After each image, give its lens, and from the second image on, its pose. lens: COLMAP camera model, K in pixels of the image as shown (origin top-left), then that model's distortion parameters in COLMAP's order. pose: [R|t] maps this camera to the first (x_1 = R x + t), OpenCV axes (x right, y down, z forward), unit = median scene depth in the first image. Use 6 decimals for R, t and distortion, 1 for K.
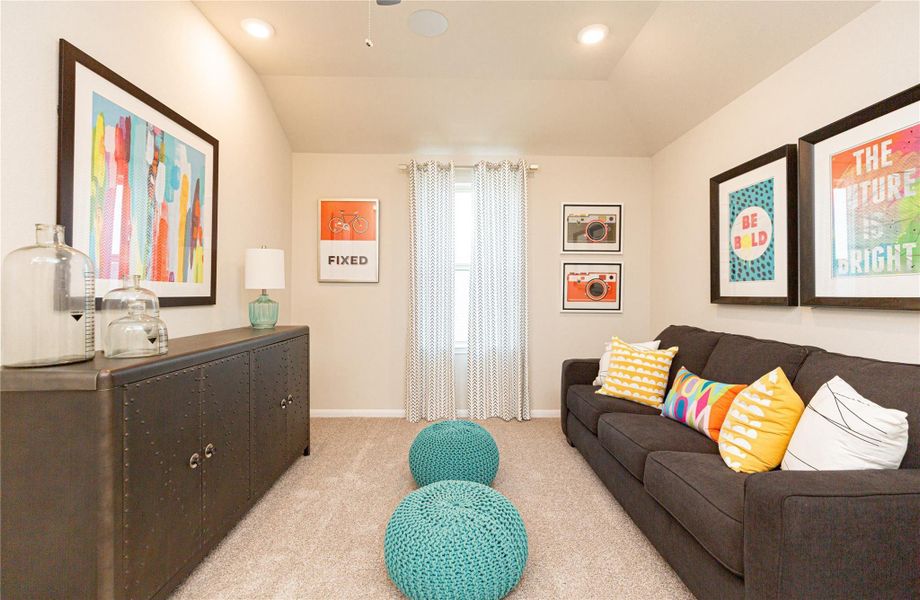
lens RADIAL K [[406.8, 0, 459.8], [0, 406.8, 297.8], [0, 0, 1]] dist [0.000738, -0.000022]
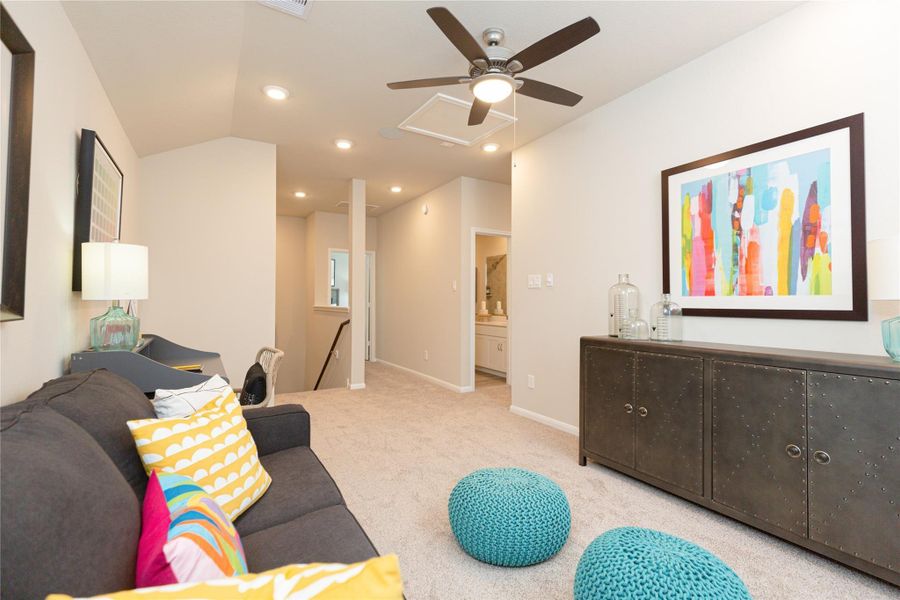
lens RADIAL K [[403.5, 0, 447.7], [0, 403.5, 296.4], [0, 0, 1]] dist [0.015539, -0.002053]
pose [[-0.870106, -0.016423, -0.492590, 0.601152], [-0.013255, 0.999863, -0.009922, -0.015049], [0.492686, -0.002104, -0.870205, 1.589943]]
